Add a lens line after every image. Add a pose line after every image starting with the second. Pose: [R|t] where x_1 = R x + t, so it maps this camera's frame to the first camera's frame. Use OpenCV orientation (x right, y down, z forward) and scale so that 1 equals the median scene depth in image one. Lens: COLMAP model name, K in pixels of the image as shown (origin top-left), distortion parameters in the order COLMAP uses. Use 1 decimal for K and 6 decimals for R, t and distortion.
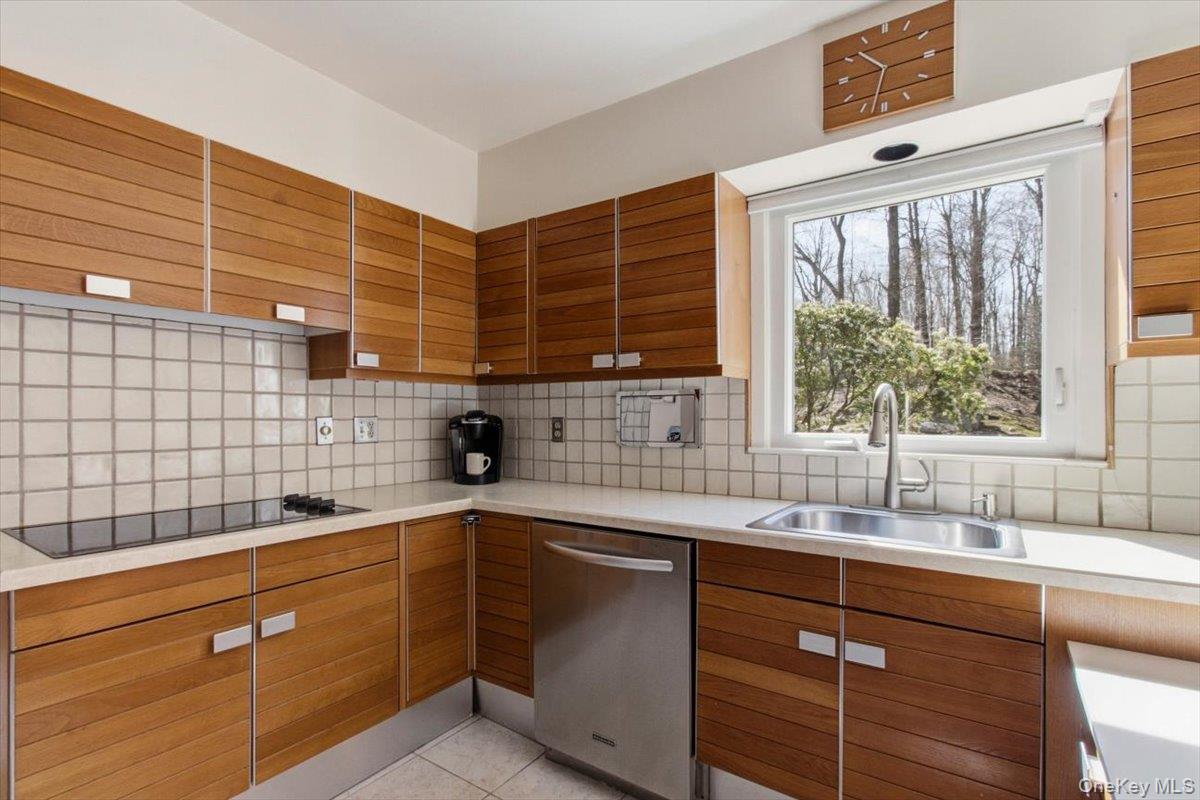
lens RADIAL K [[573.5, 0, 604.4], [0, 573.5, 415.3], [0, 0, 1]] dist [-0.012381, 0.006269]
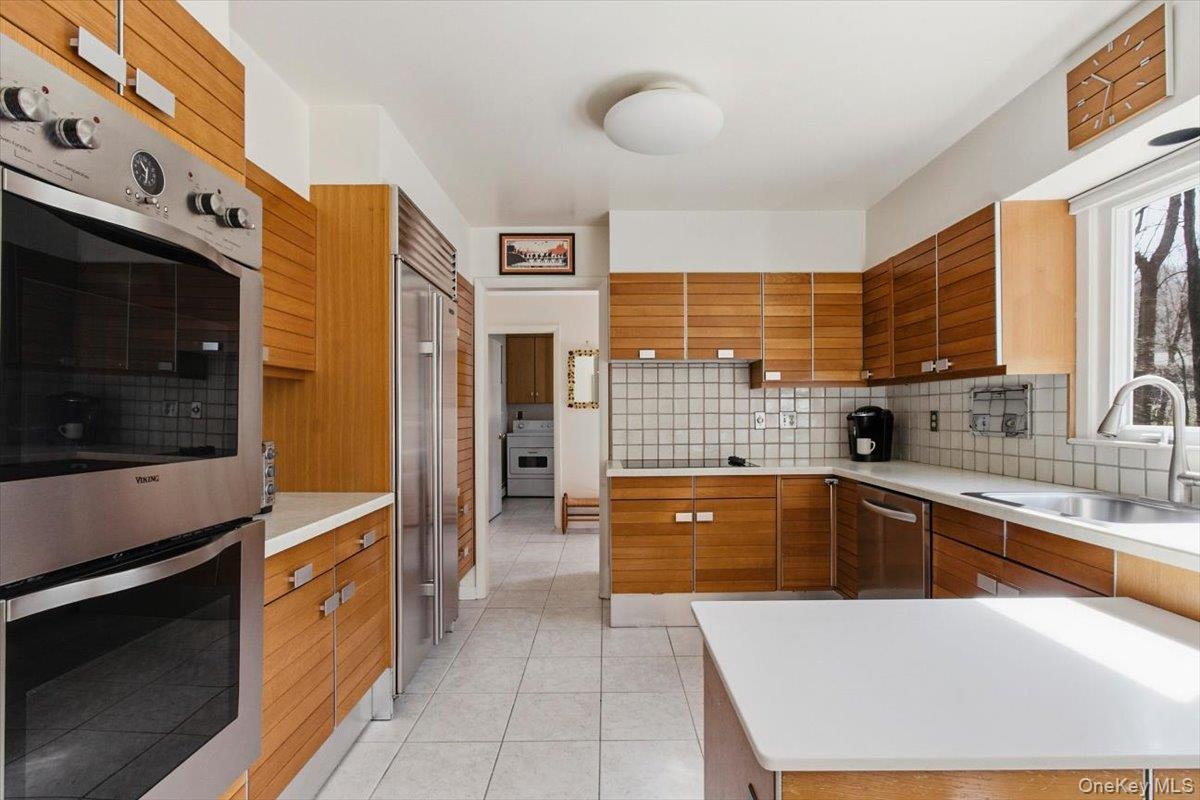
lens RADIAL K [[573.5, 0, 608.8], [0, 573.5, 421.7], [0, 0, 1]] dist [-0.012381, 0.006269]
pose [[0.575938, 0.008879, -0.817445, 0.640001], [0.007513, 0.999841, 0.016154, 0.001639], [0.817459, -0.015445, 0.575780, -0.307312]]
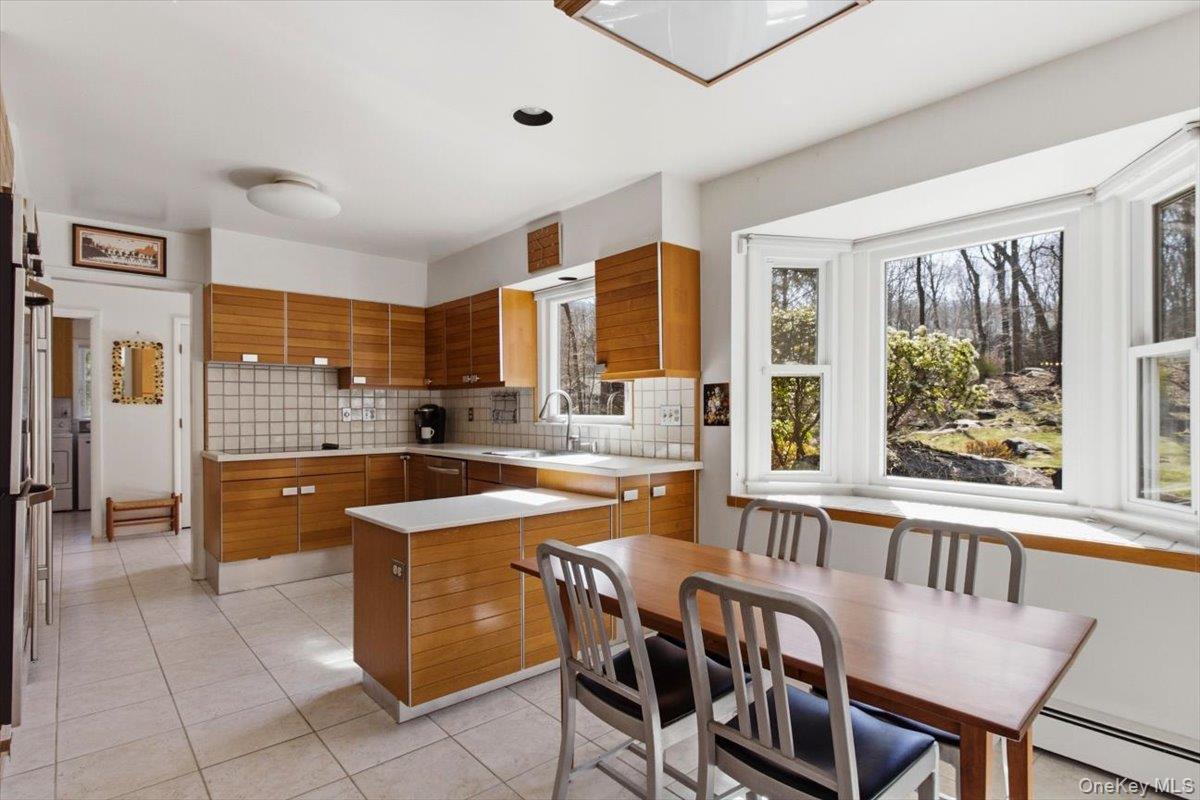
lens RADIAL K [[616.2, 0, 606.0], [0, 616.2, 414.9], [0, 0, 1]] dist [-0.005606, -0.002414]
pose [[0.971351, -0.001098, -0.237646, 0.999918], [0.003187, 0.999960, 0.008408, 0.013908], [0.237627, -0.008924, 0.971316, -0.976236]]
